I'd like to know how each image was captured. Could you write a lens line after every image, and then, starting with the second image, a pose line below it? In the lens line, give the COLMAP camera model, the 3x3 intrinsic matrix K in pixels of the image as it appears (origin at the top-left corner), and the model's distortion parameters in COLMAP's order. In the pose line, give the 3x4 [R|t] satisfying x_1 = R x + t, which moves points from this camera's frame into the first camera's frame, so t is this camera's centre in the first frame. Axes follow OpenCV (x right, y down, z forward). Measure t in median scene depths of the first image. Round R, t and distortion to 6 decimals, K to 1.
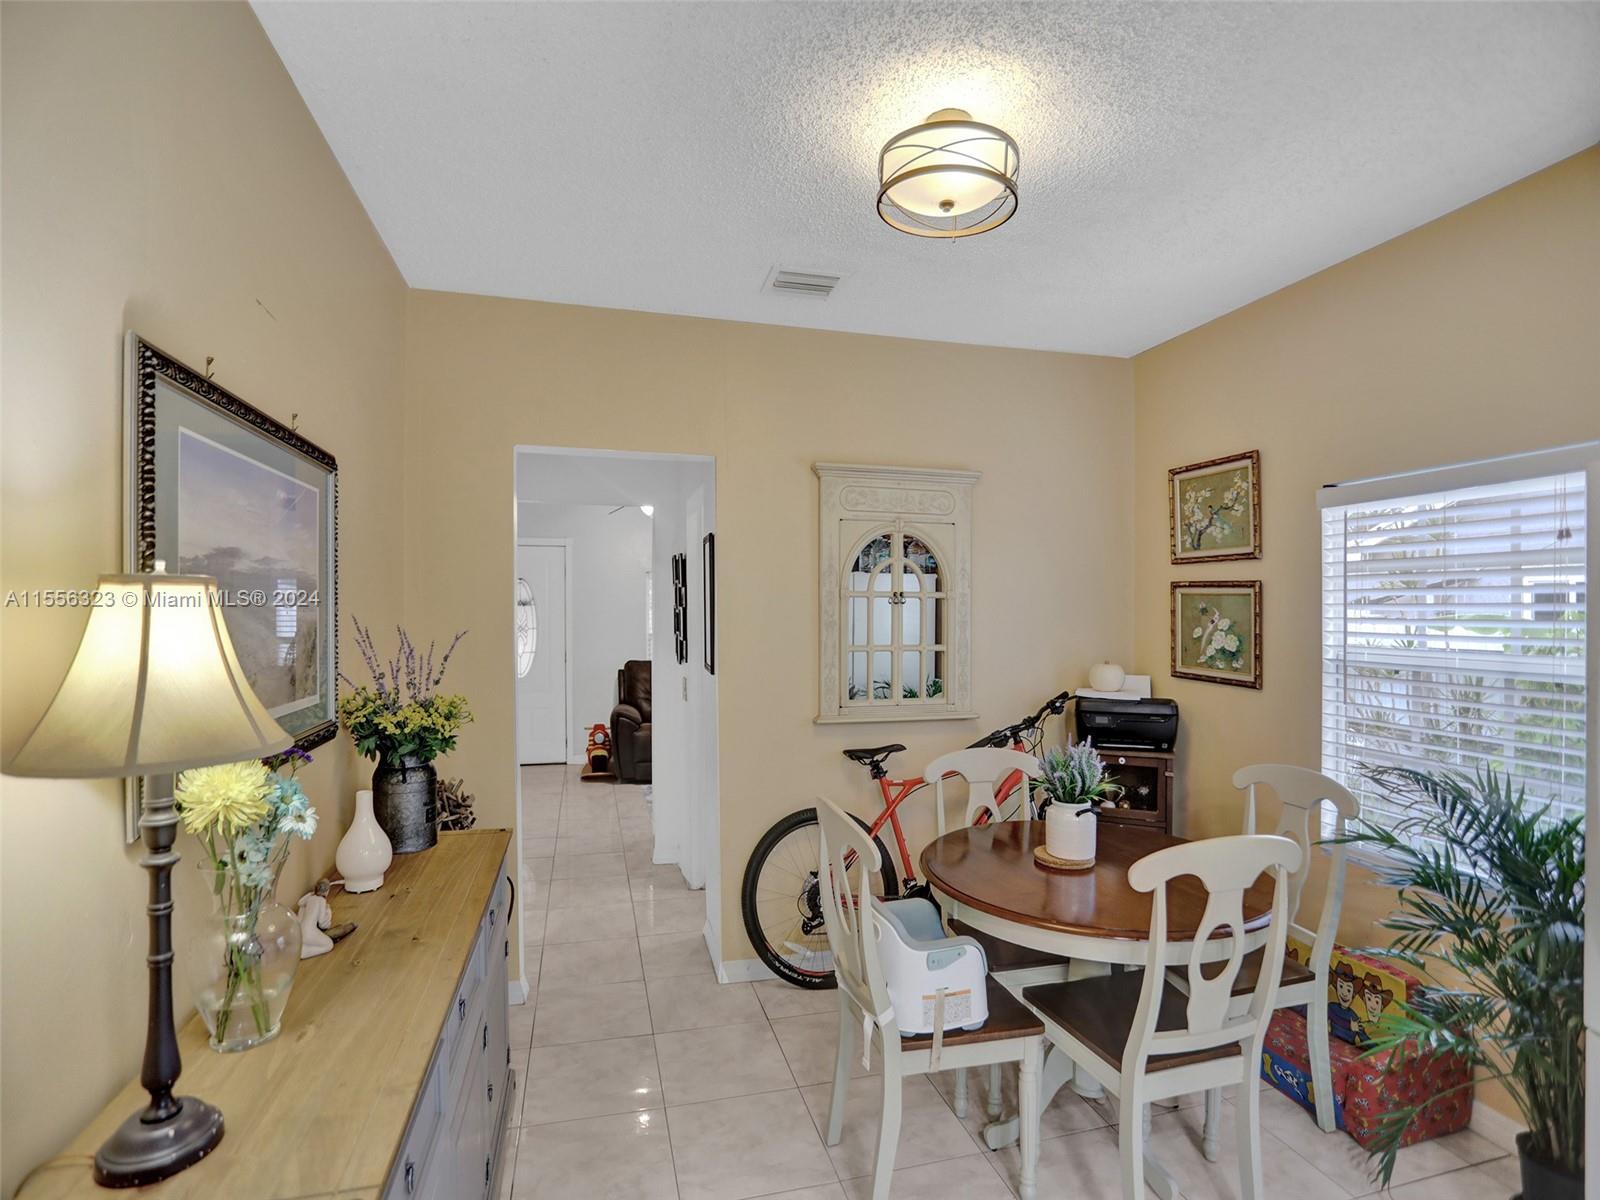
lens RADIAL K [[767.5, 0, 787.8], [0, 767.5, 603.1], [0, 0, 1]] dist [-0.070182, 0.023237]
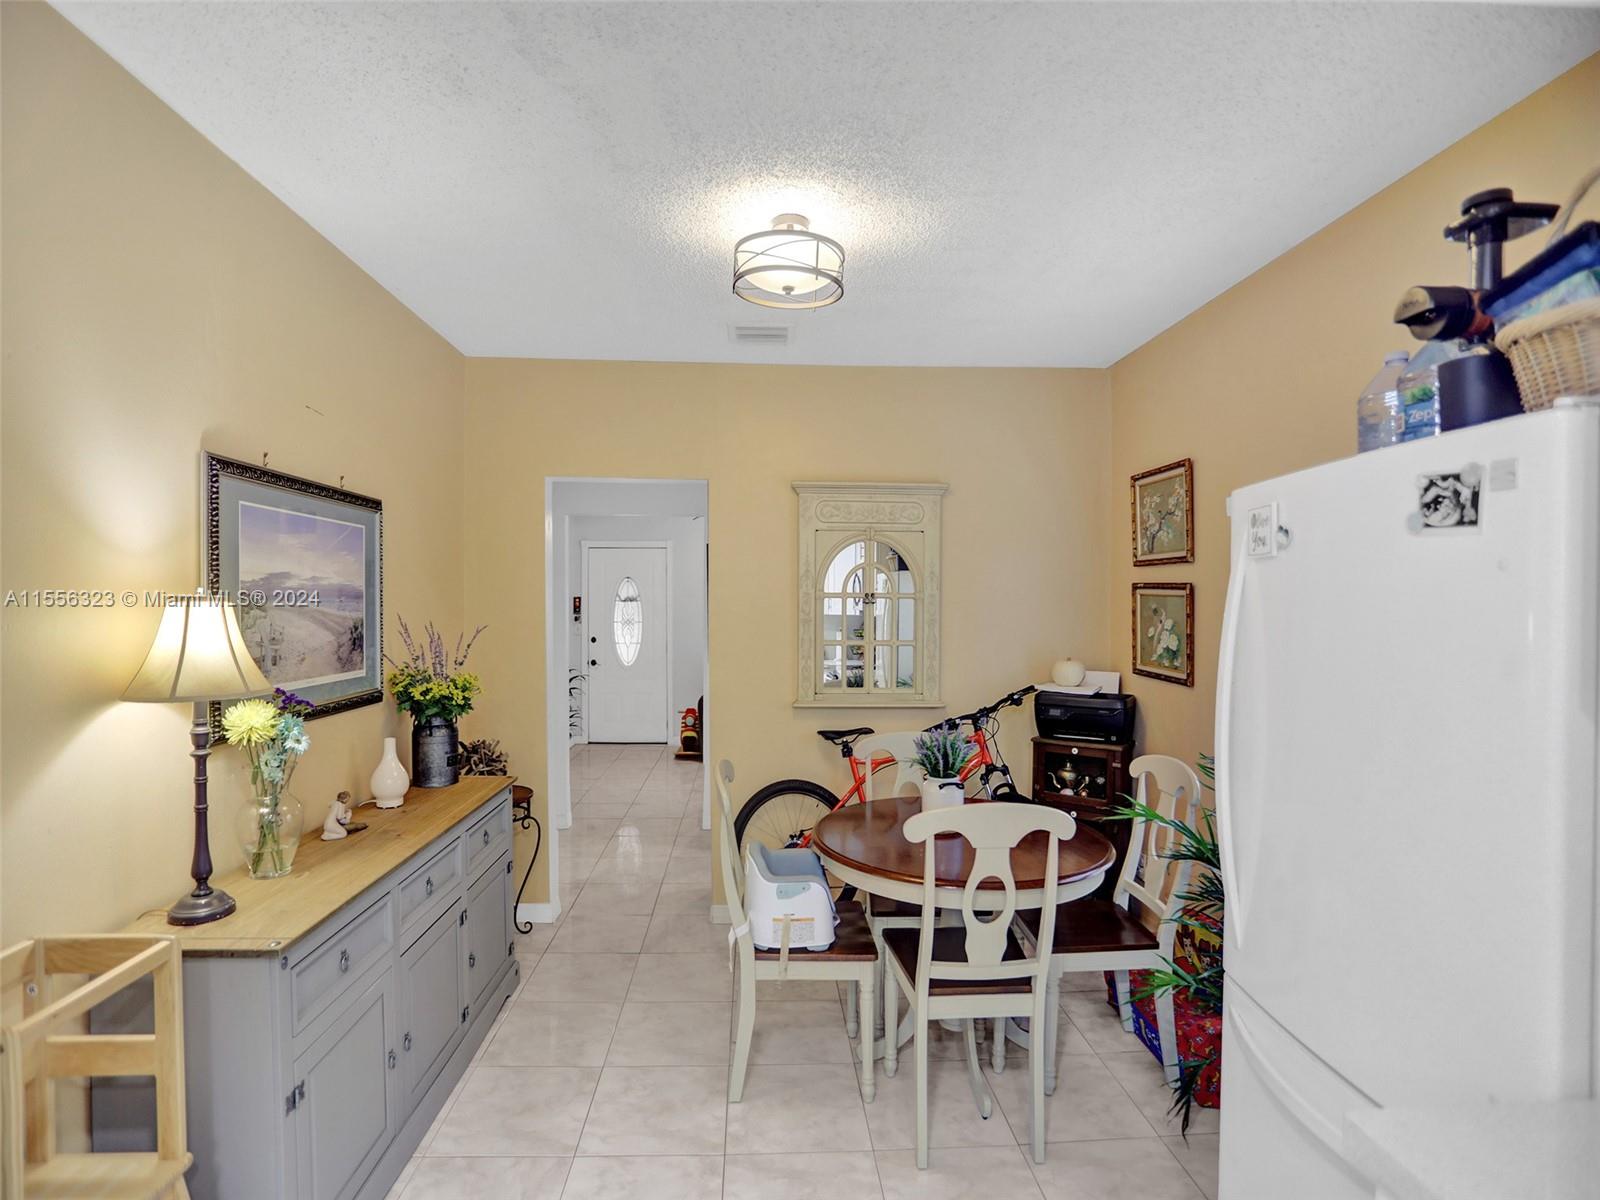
lens RADIAL K [[770.5, 0, 783.3], [0, 770.5, 603.0], [0, 0, 1]] dist [-0.073302, 0.028089]
pose [[0.977122, 0.001765, -0.212673, 0.418045], [0.000117, 0.999961, 0.008834, -0.016330], [0.212681, -0.008657, 0.977083, -0.214997]]
